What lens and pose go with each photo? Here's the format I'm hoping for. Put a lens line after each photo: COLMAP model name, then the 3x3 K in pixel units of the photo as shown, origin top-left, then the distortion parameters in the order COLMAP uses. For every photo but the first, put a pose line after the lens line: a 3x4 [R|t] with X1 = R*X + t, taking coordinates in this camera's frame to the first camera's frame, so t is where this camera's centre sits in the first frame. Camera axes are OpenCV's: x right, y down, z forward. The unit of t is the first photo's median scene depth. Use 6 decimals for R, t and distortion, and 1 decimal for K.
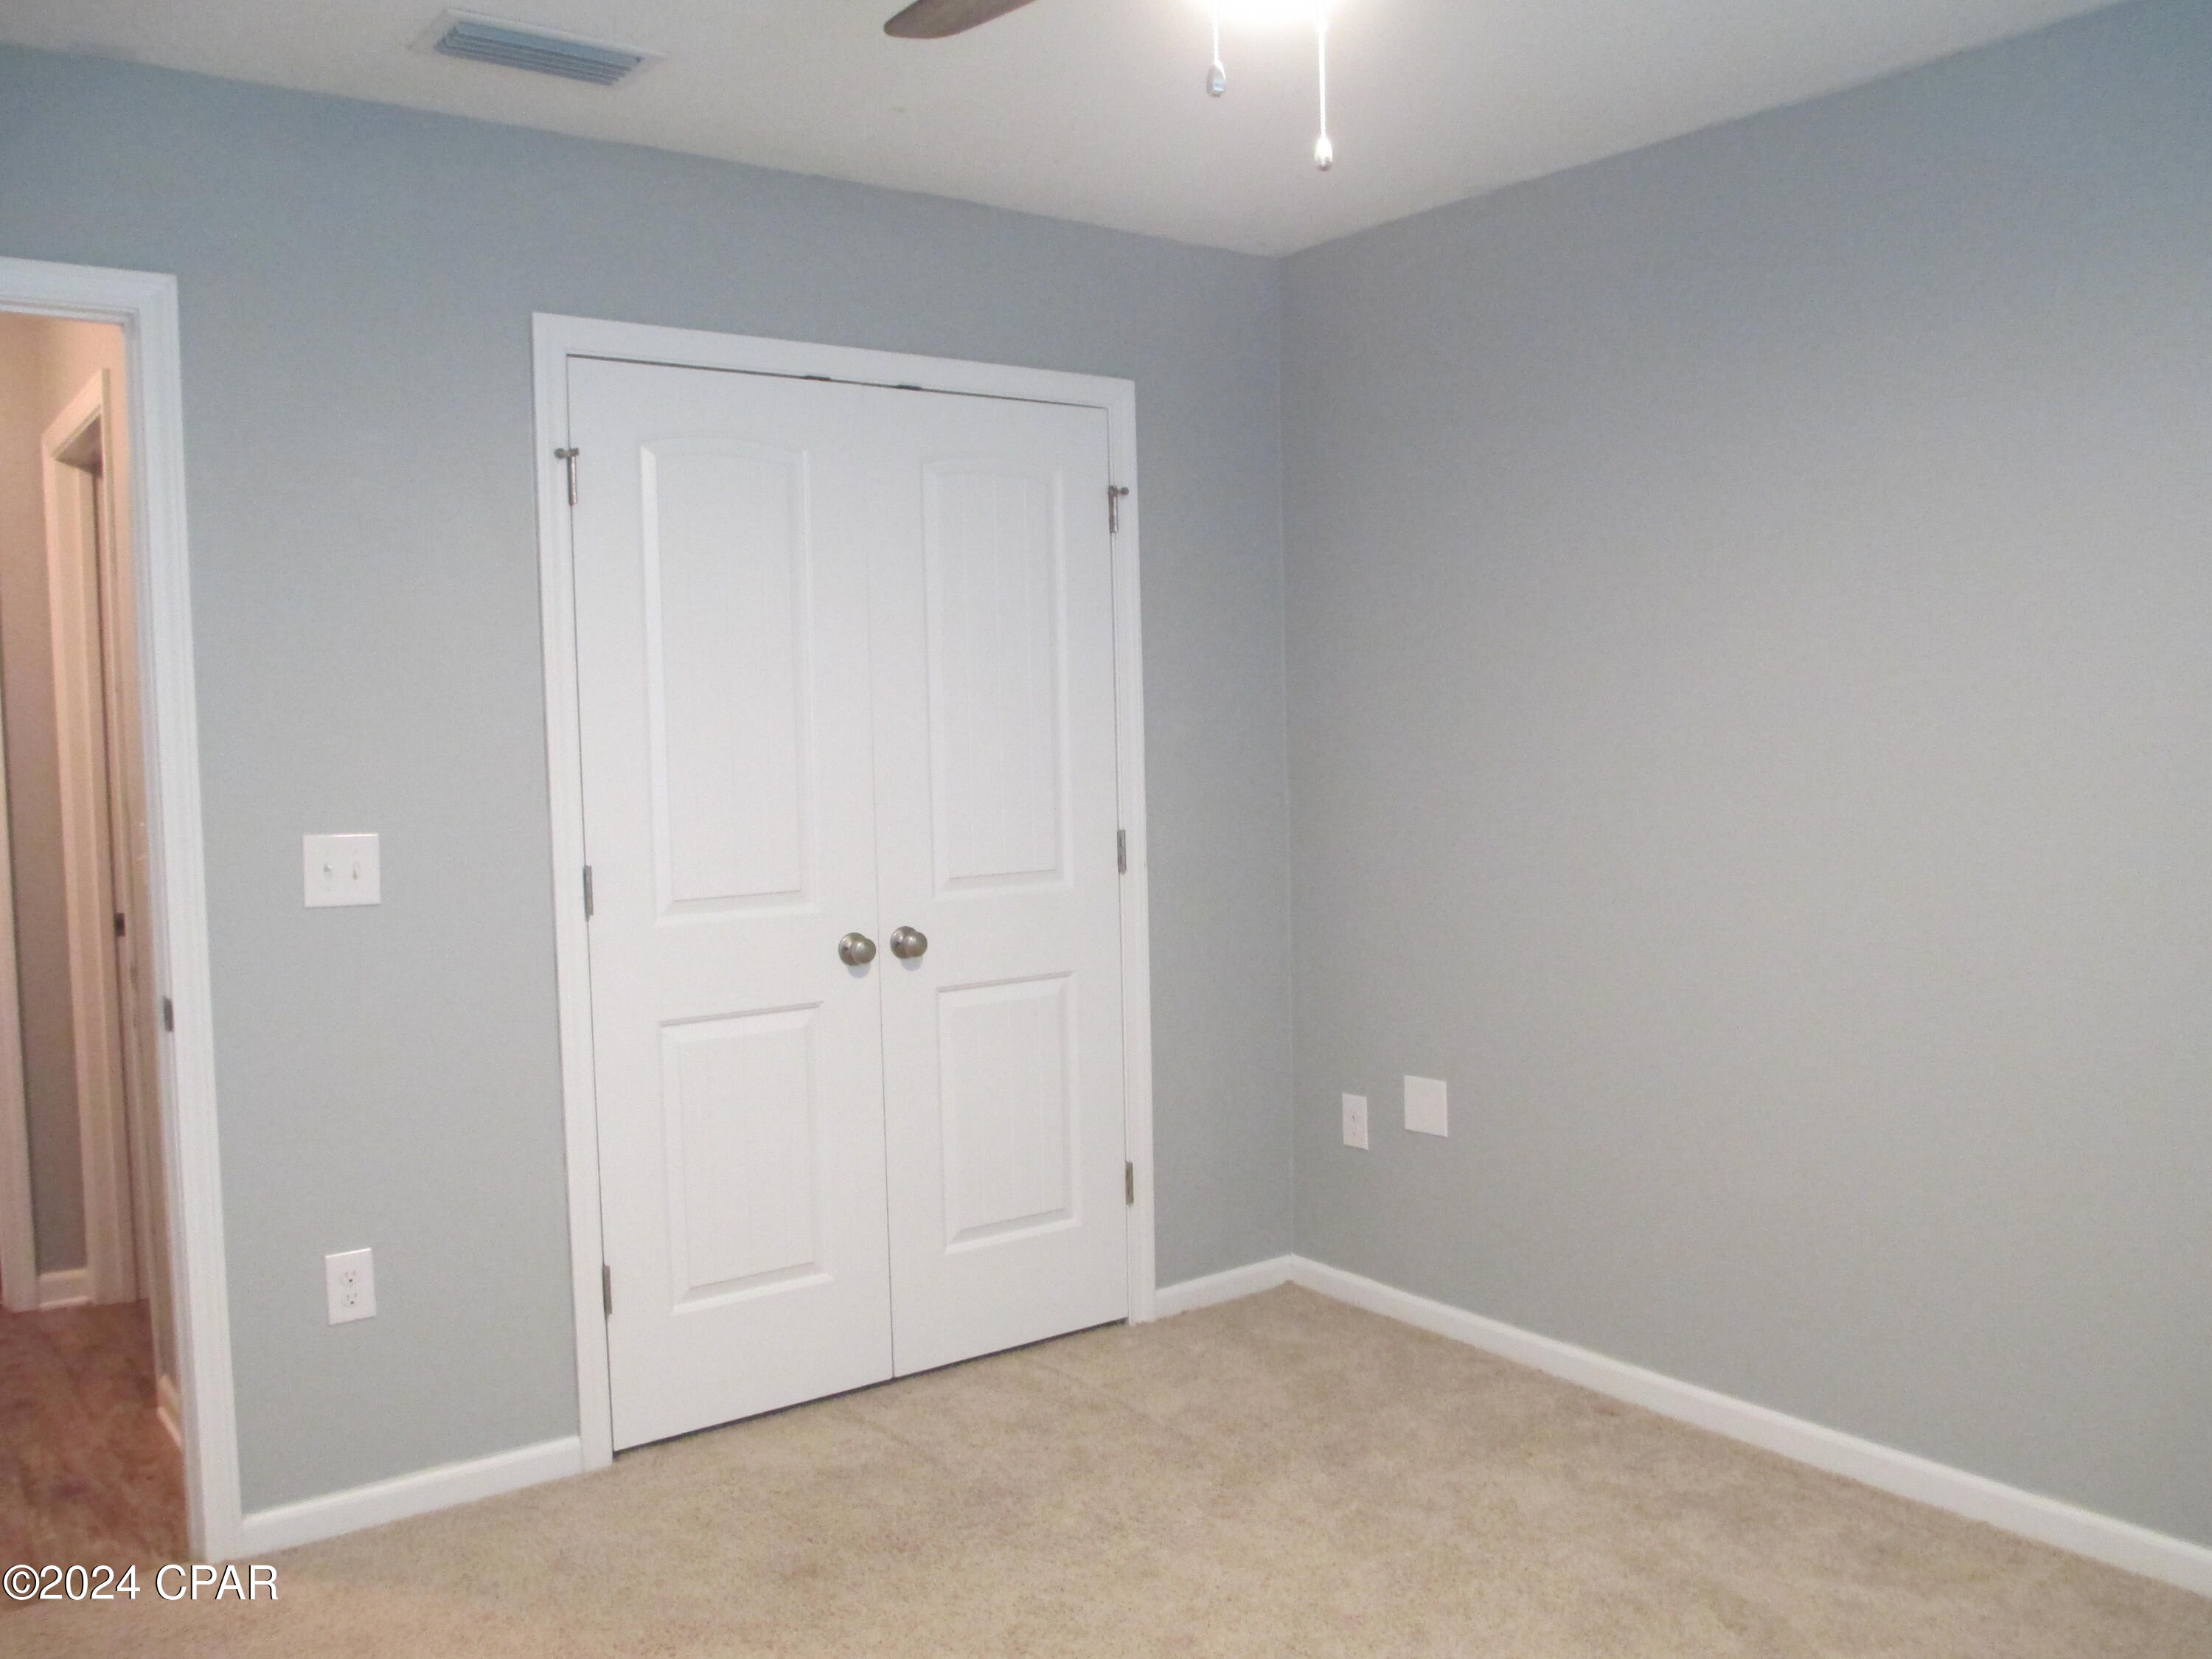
lens RADIAL K [[1839.0, 0, 1103.8], [0, 1839.0, 841.0], [0, 0, 1]] dist [-0.059985, 0.020882]
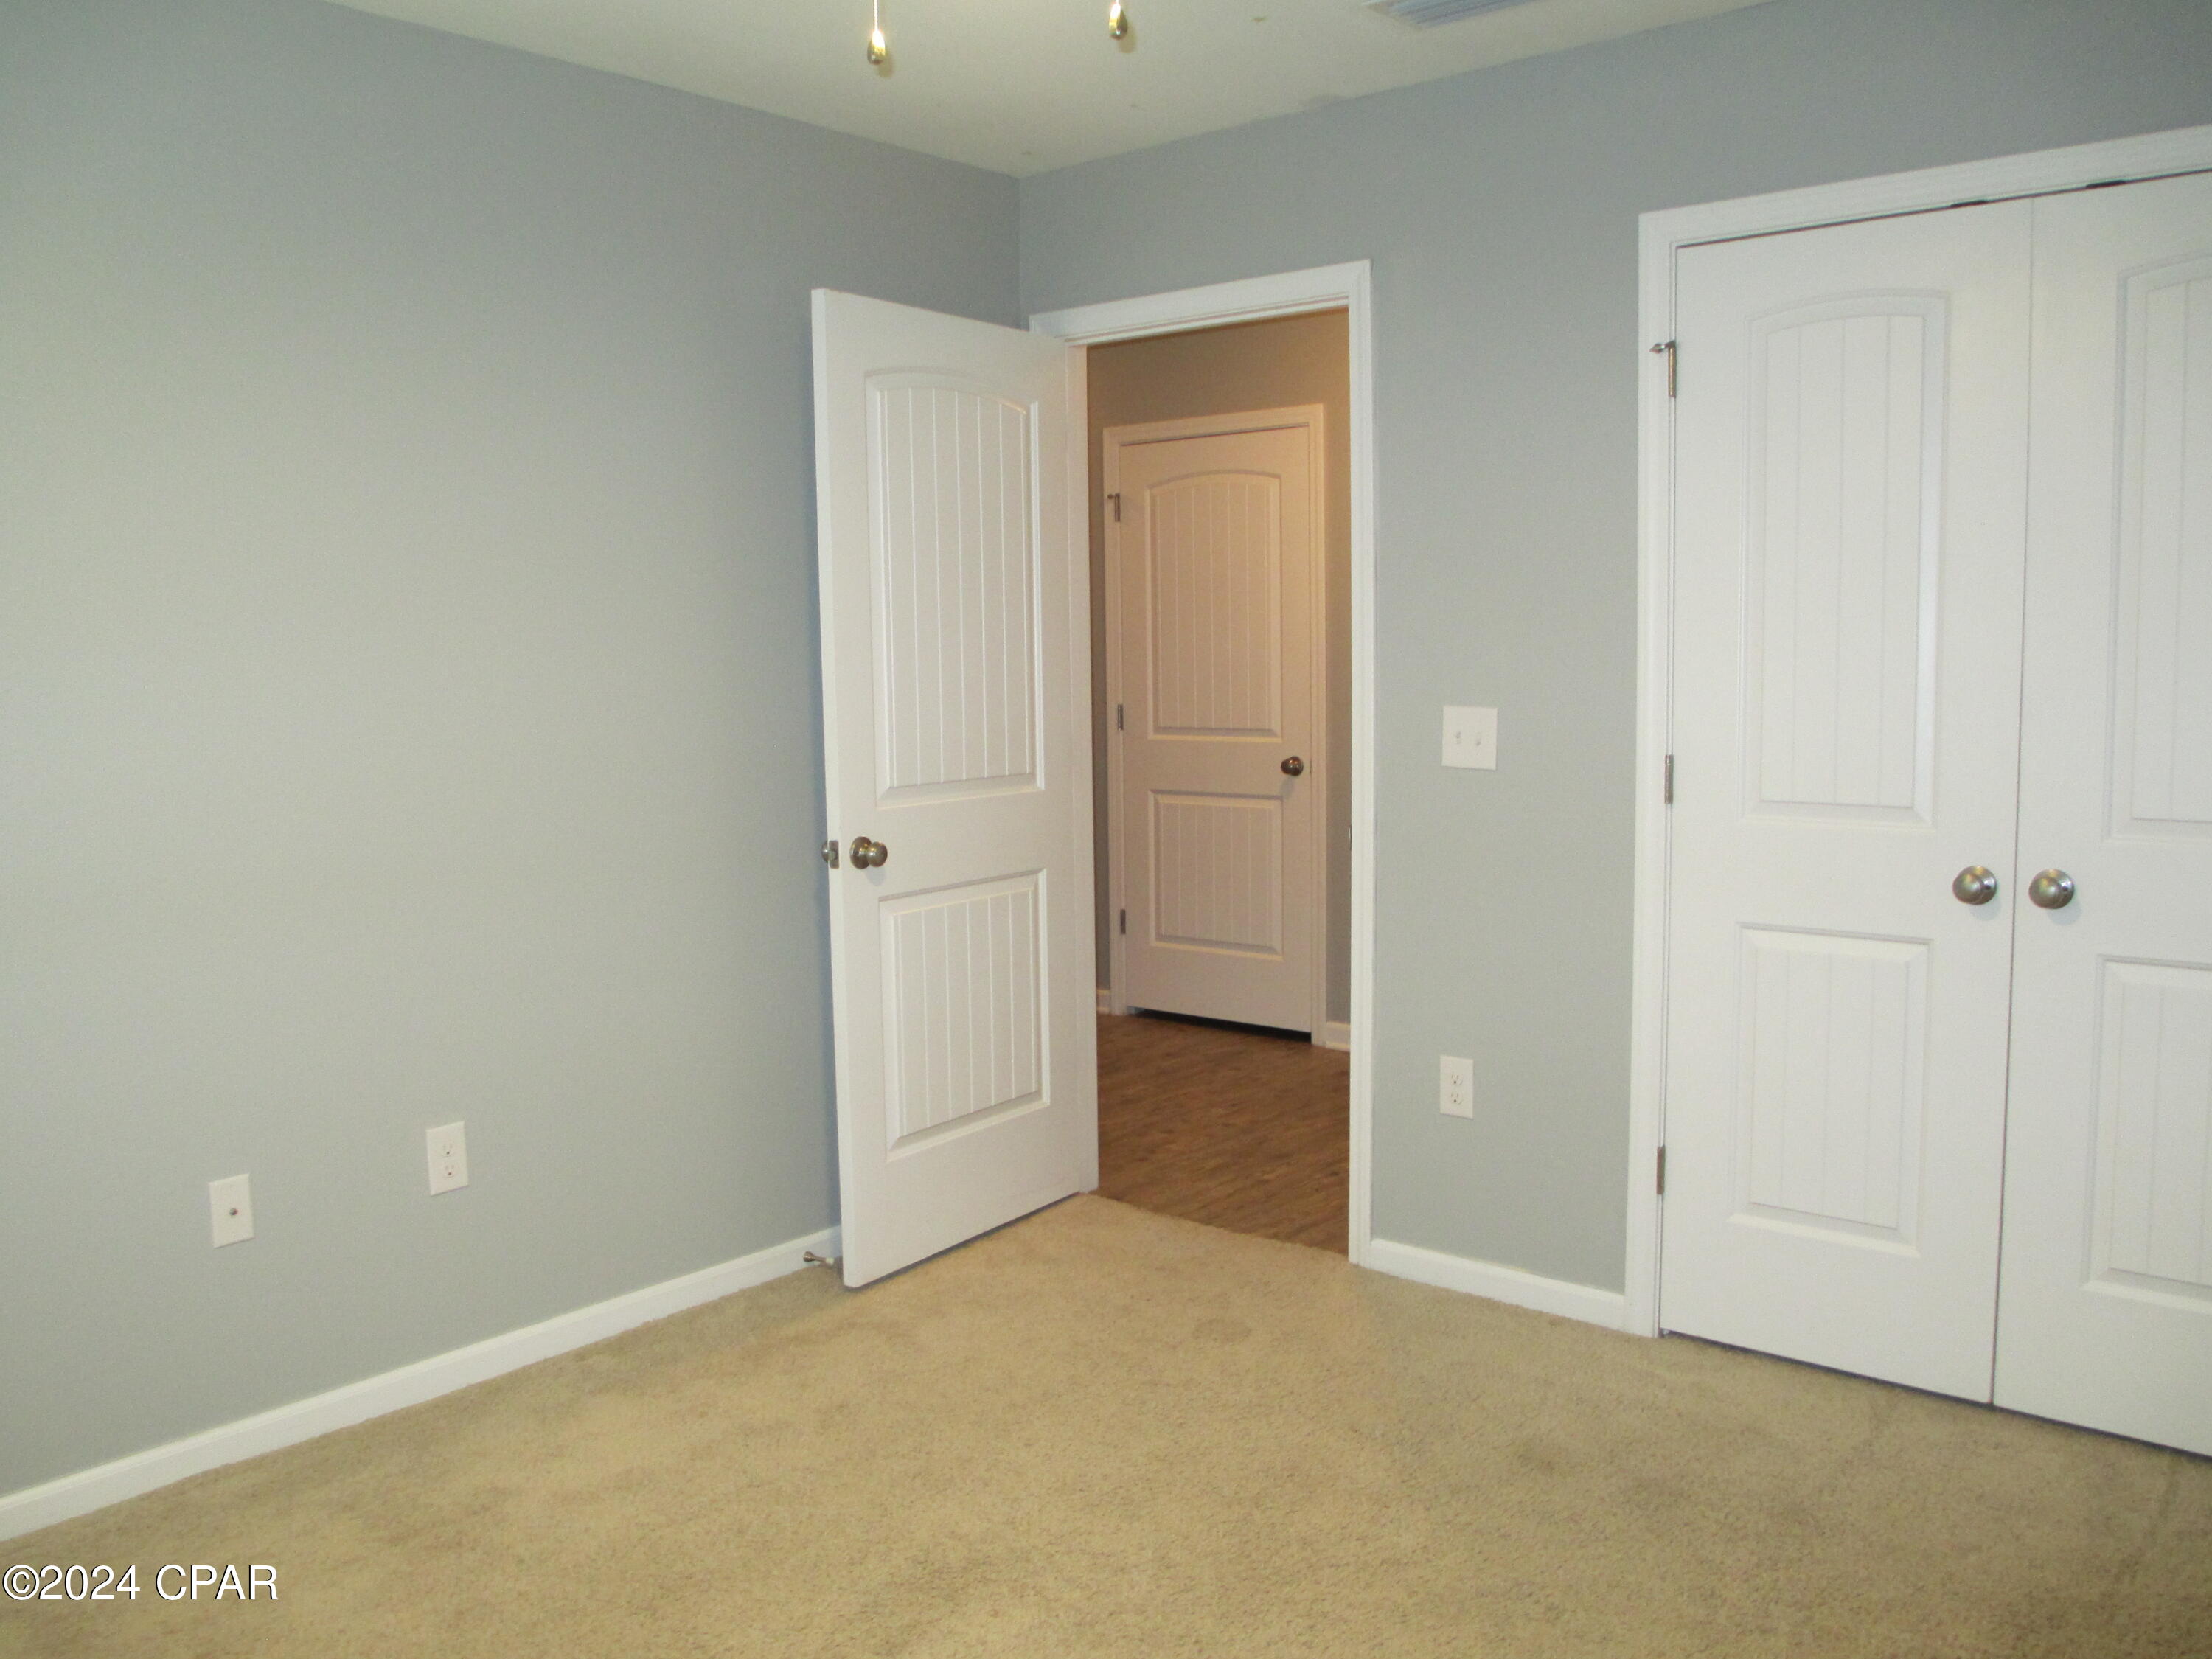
lens RADIAL K [[1839.0, 0, 1136.4], [0, 1839.0, 828.8], [0, 0, 1]] dist [-0.059985, 0.020882]
pose [[0.225771, 0.116409, -0.967200, 0.641052], [-0.056044, 0.992743, 0.106401, -0.037319], [0.972567, 0.030184, 0.230656, 0.481535]]
